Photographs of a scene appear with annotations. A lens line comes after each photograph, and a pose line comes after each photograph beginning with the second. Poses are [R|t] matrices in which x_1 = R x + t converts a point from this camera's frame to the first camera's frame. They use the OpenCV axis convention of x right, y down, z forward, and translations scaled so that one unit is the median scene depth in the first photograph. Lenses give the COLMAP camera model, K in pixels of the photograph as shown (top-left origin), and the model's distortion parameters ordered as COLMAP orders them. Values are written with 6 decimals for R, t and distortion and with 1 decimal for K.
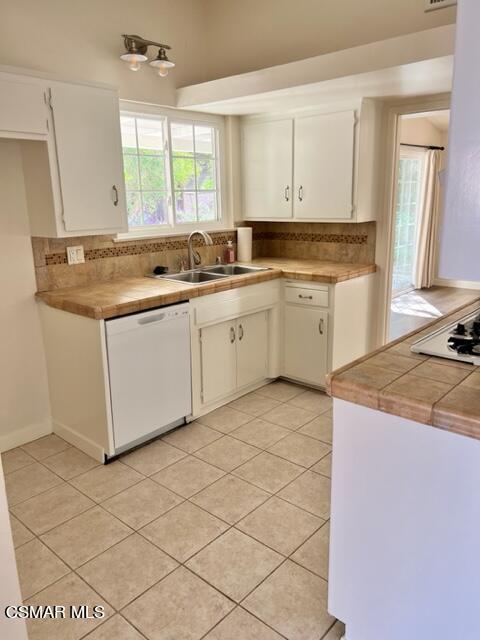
lens RADIAL K [[484.7, 0, 240.0], [0, 484.7, 320.0], [0, 0, 1]] dist [0.032725, -0.001525]
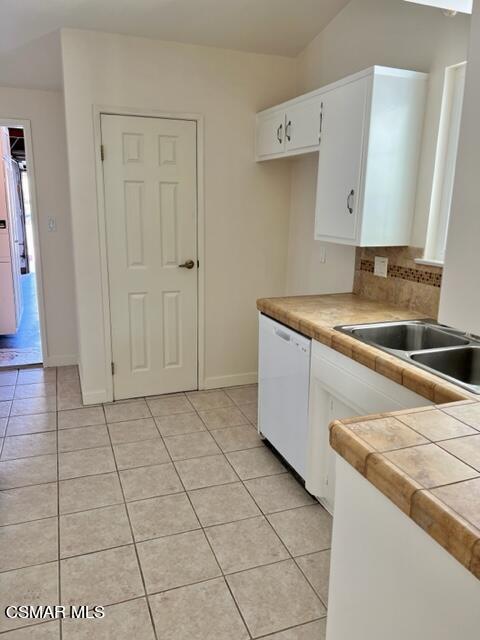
lens RADIAL K [[484.7, 0, 240.0], [0, 484.7, 320.0], [0, 0, 1]] dist [0.032725, -0.001525]
pose [[-0.474448, 0.217070, -0.853100, 0.579465], [-0.226696, 0.906303, 0.356684, -0.306932], [0.850593, 0.362622, -0.380785, 1.156736]]
